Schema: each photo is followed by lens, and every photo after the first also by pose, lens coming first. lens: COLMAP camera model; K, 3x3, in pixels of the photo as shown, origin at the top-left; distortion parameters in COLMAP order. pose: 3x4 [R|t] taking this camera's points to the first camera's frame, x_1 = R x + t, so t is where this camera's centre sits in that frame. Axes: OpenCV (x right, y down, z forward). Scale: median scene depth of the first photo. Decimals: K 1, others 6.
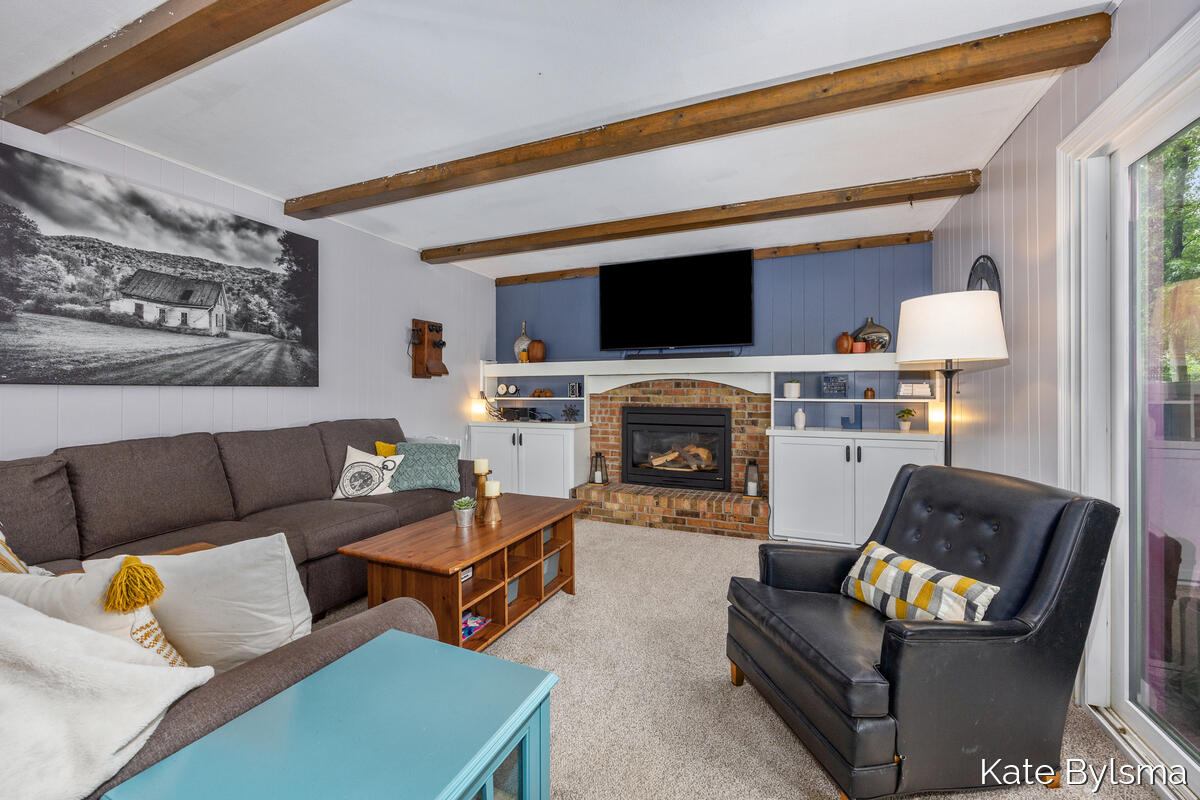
lens RADIAL K [[486.4, 0, 600.6], [0, 486.4, 392.0], [0, 0, 1]] dist [-0.001675, -0.000340]
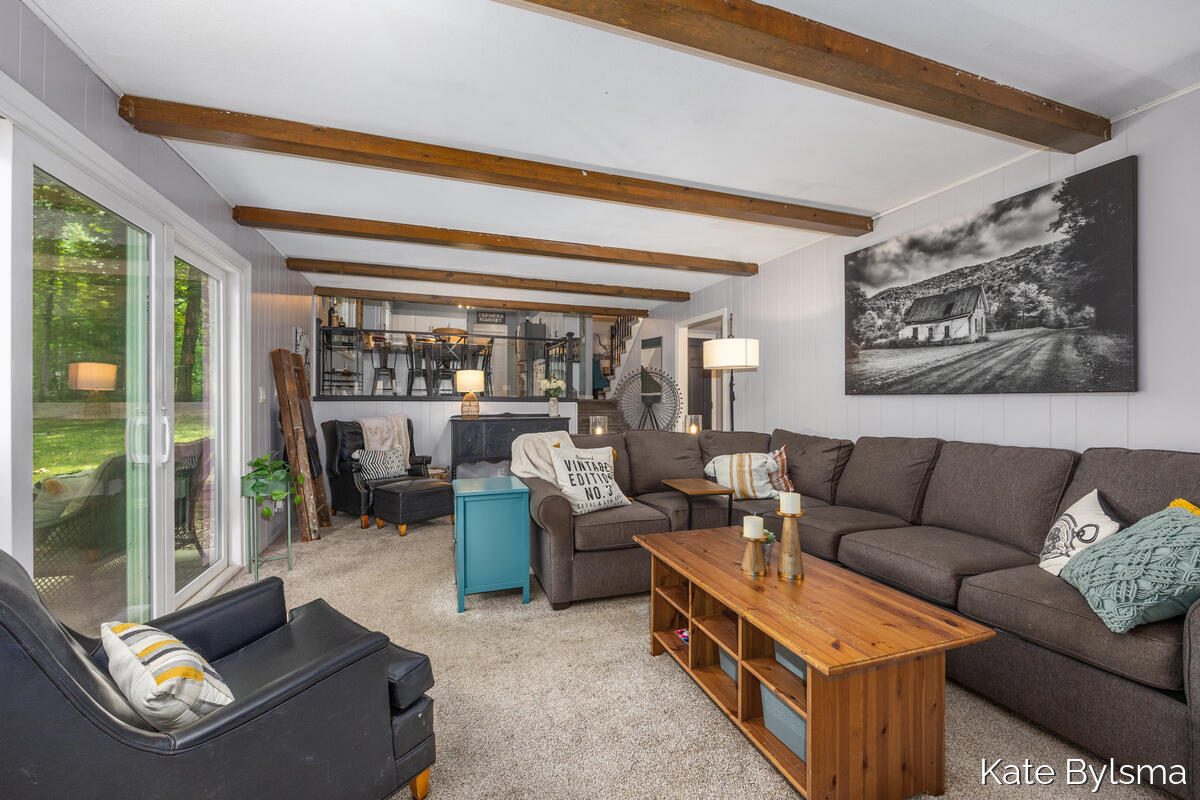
lens RADIAL K [[482.8, 0, 600.0], [0, 482.8, 400.0], [0, 0, 1]] dist [-0.002511, 0.000072]
pose [[-0.737109, -0.000992, -0.675773, 0.446363], [-0.002493, 0.999996, 0.001251, 0.000635], [0.675769, 0.002606, -0.737109, 1.339104]]
